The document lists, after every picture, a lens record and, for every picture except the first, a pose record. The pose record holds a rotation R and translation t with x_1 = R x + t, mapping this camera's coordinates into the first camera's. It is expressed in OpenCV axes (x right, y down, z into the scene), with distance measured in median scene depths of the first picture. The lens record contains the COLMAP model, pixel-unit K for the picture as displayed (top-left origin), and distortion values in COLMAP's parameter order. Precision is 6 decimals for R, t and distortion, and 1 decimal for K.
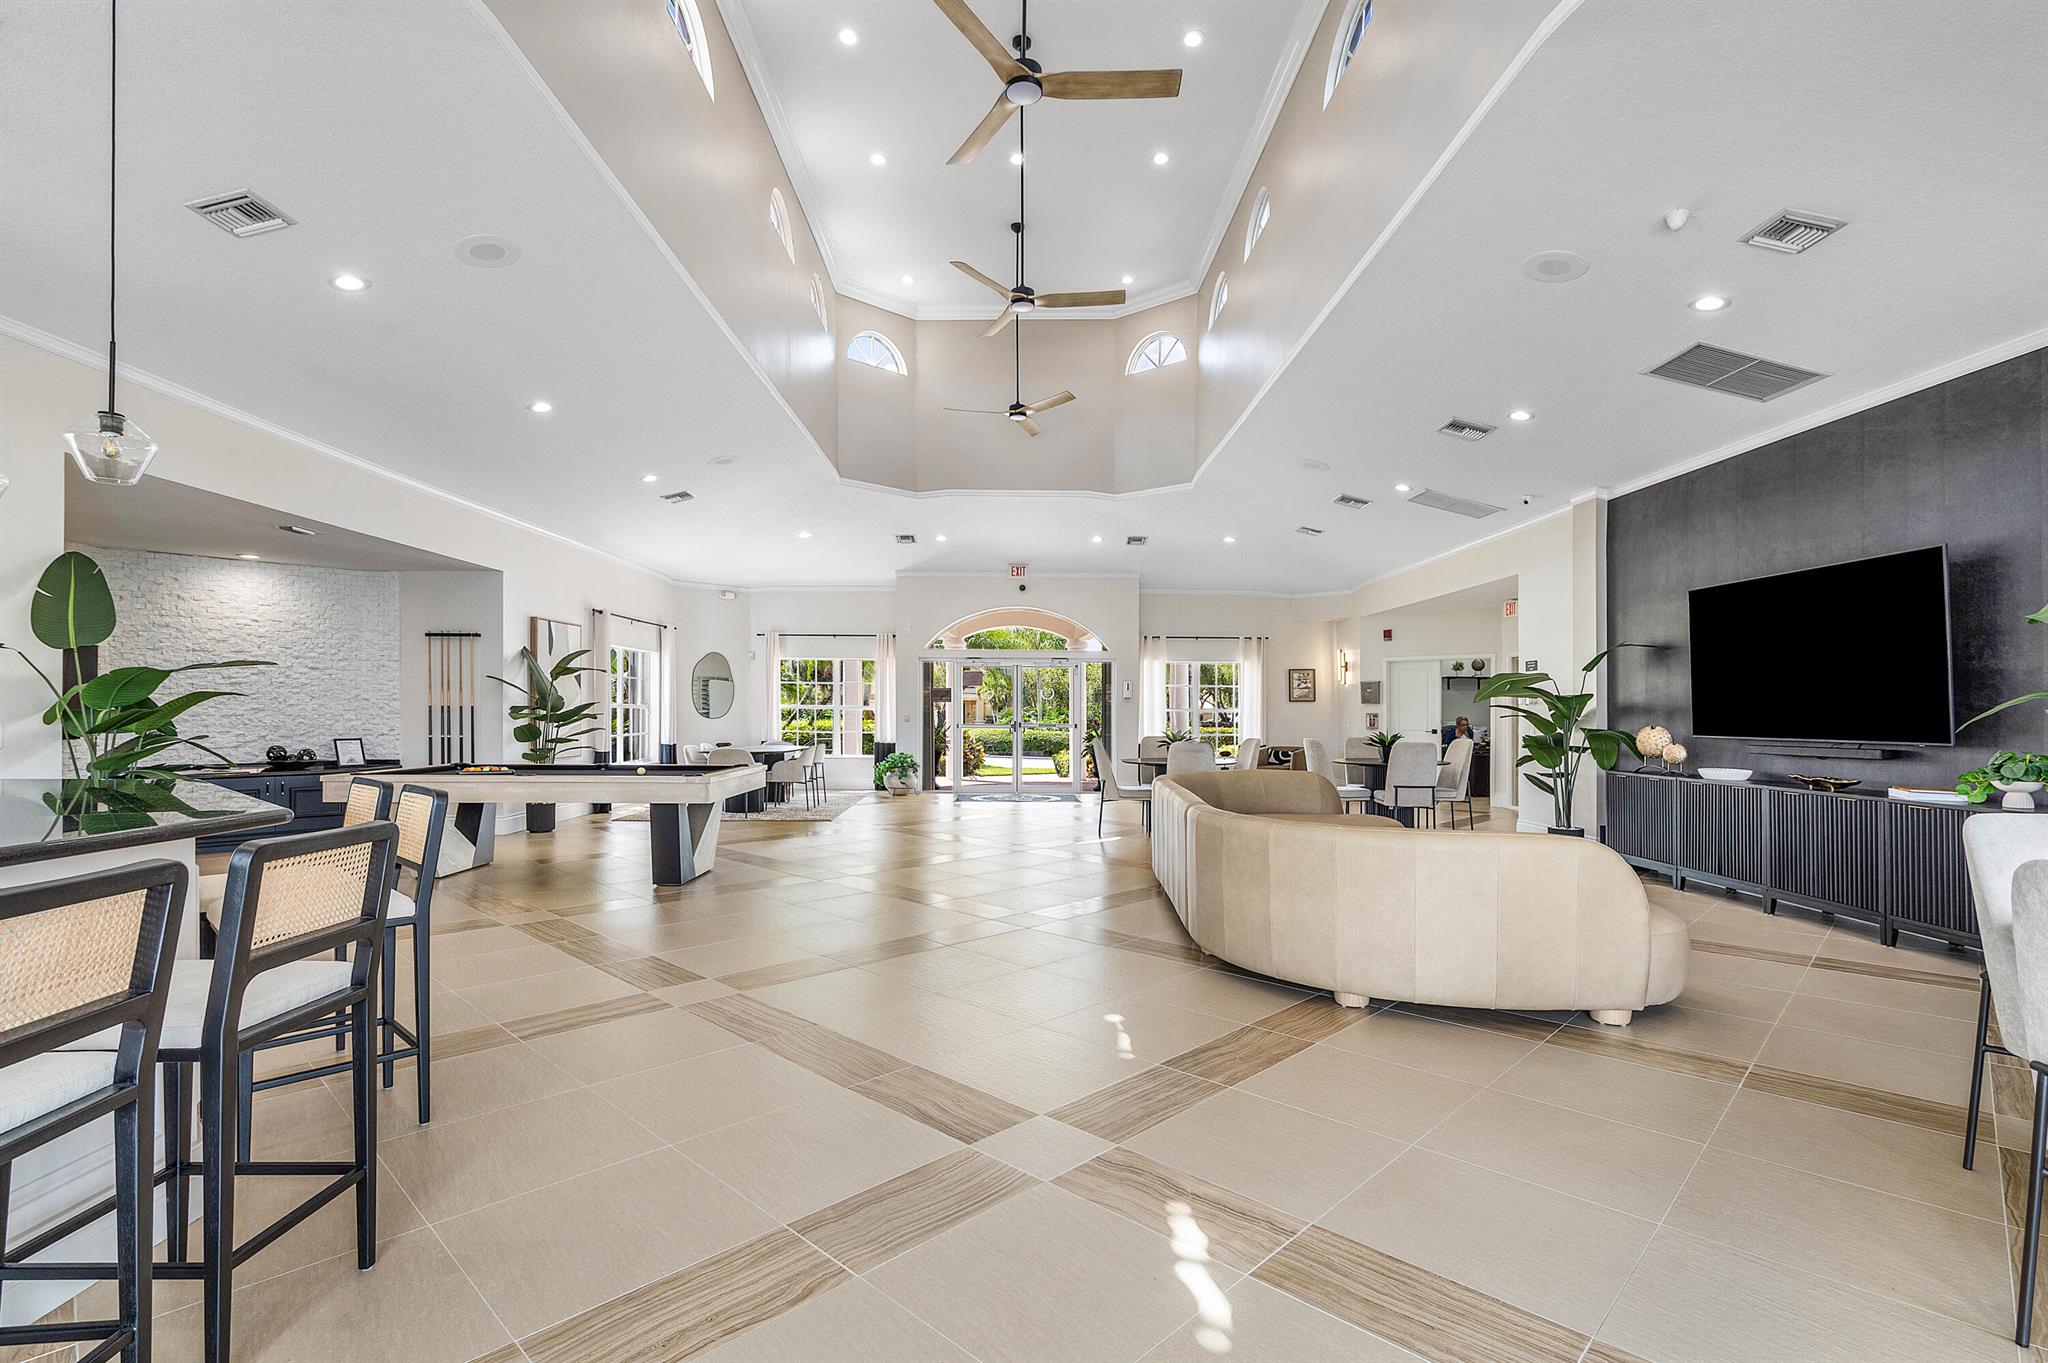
lens RADIAL K [[945.3, 0, 1013.8], [0, 945.3, 692.3], [0, 0, 1]] dist [-0.000299, 0.000797]
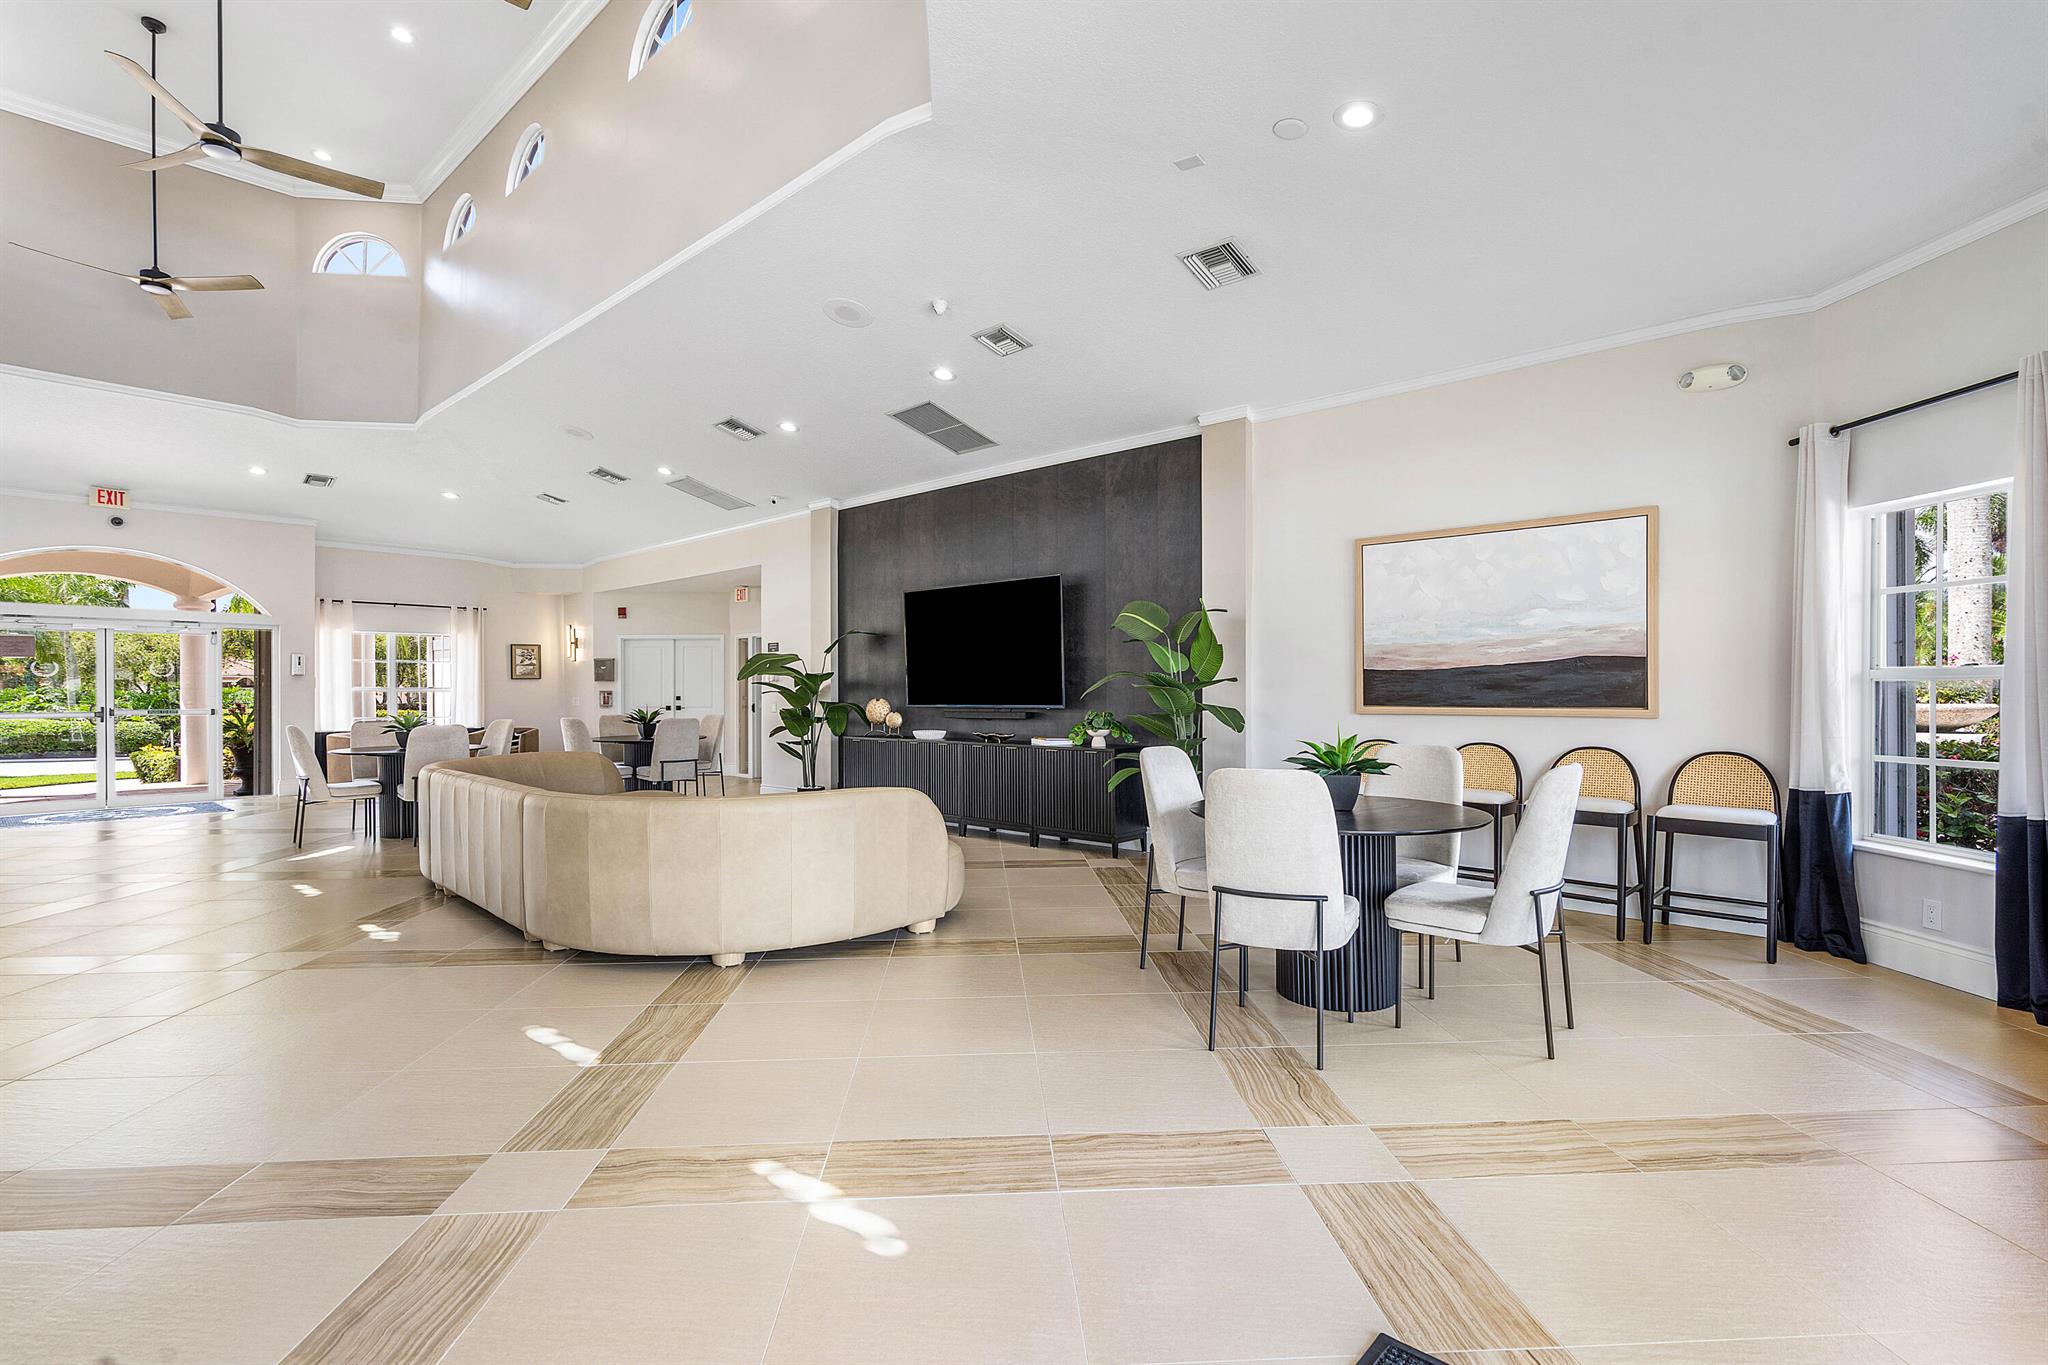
lens RADIAL K [[948.5, 0, 1015.7], [0, 948.5, 675.5], [0, 0, 1]] dist [0.000980, 0.000559]
pose [[0.679973, 0.001647, 0.733236, -0.104407], [-0.005967, 0.999977, 0.003288, 0.000191], [-0.733213, -0.006611, 0.679967, 0.020700]]
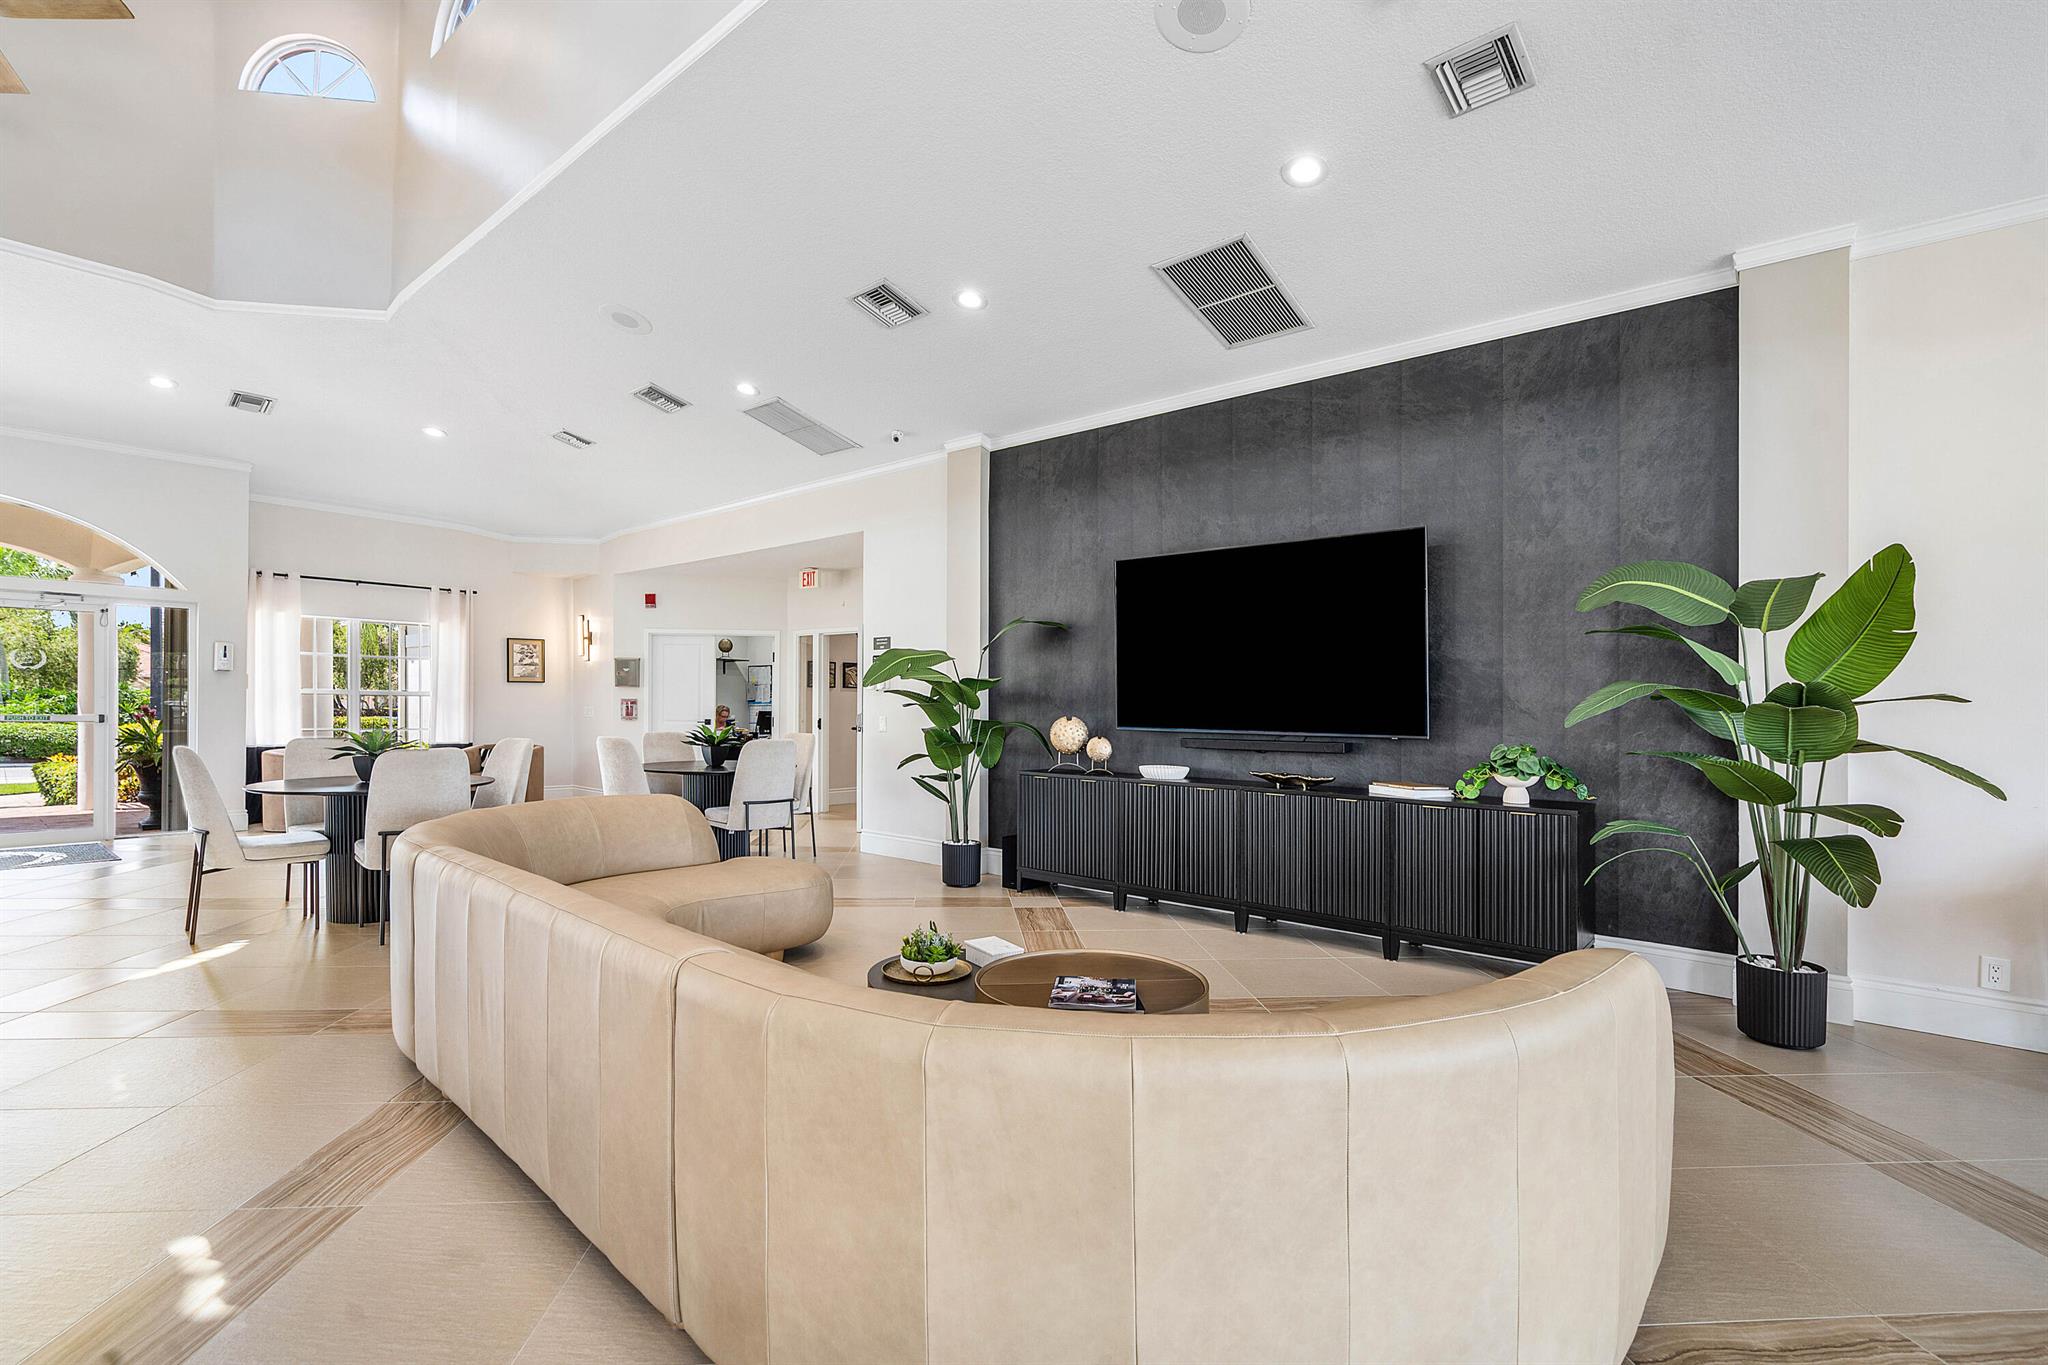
lens RADIAL K [[949.7, 0, 1026.5], [0, 949.7, 705.7], [0, 0, 1]] dist [-0.001738, 0.000628]
pose [[0.656348, 0.002033, 0.754456, 0.003354], [-0.023823, 0.999554, 0.018032, 0.010178], [-0.754082, -0.029809, 0.656103, 0.431432]]
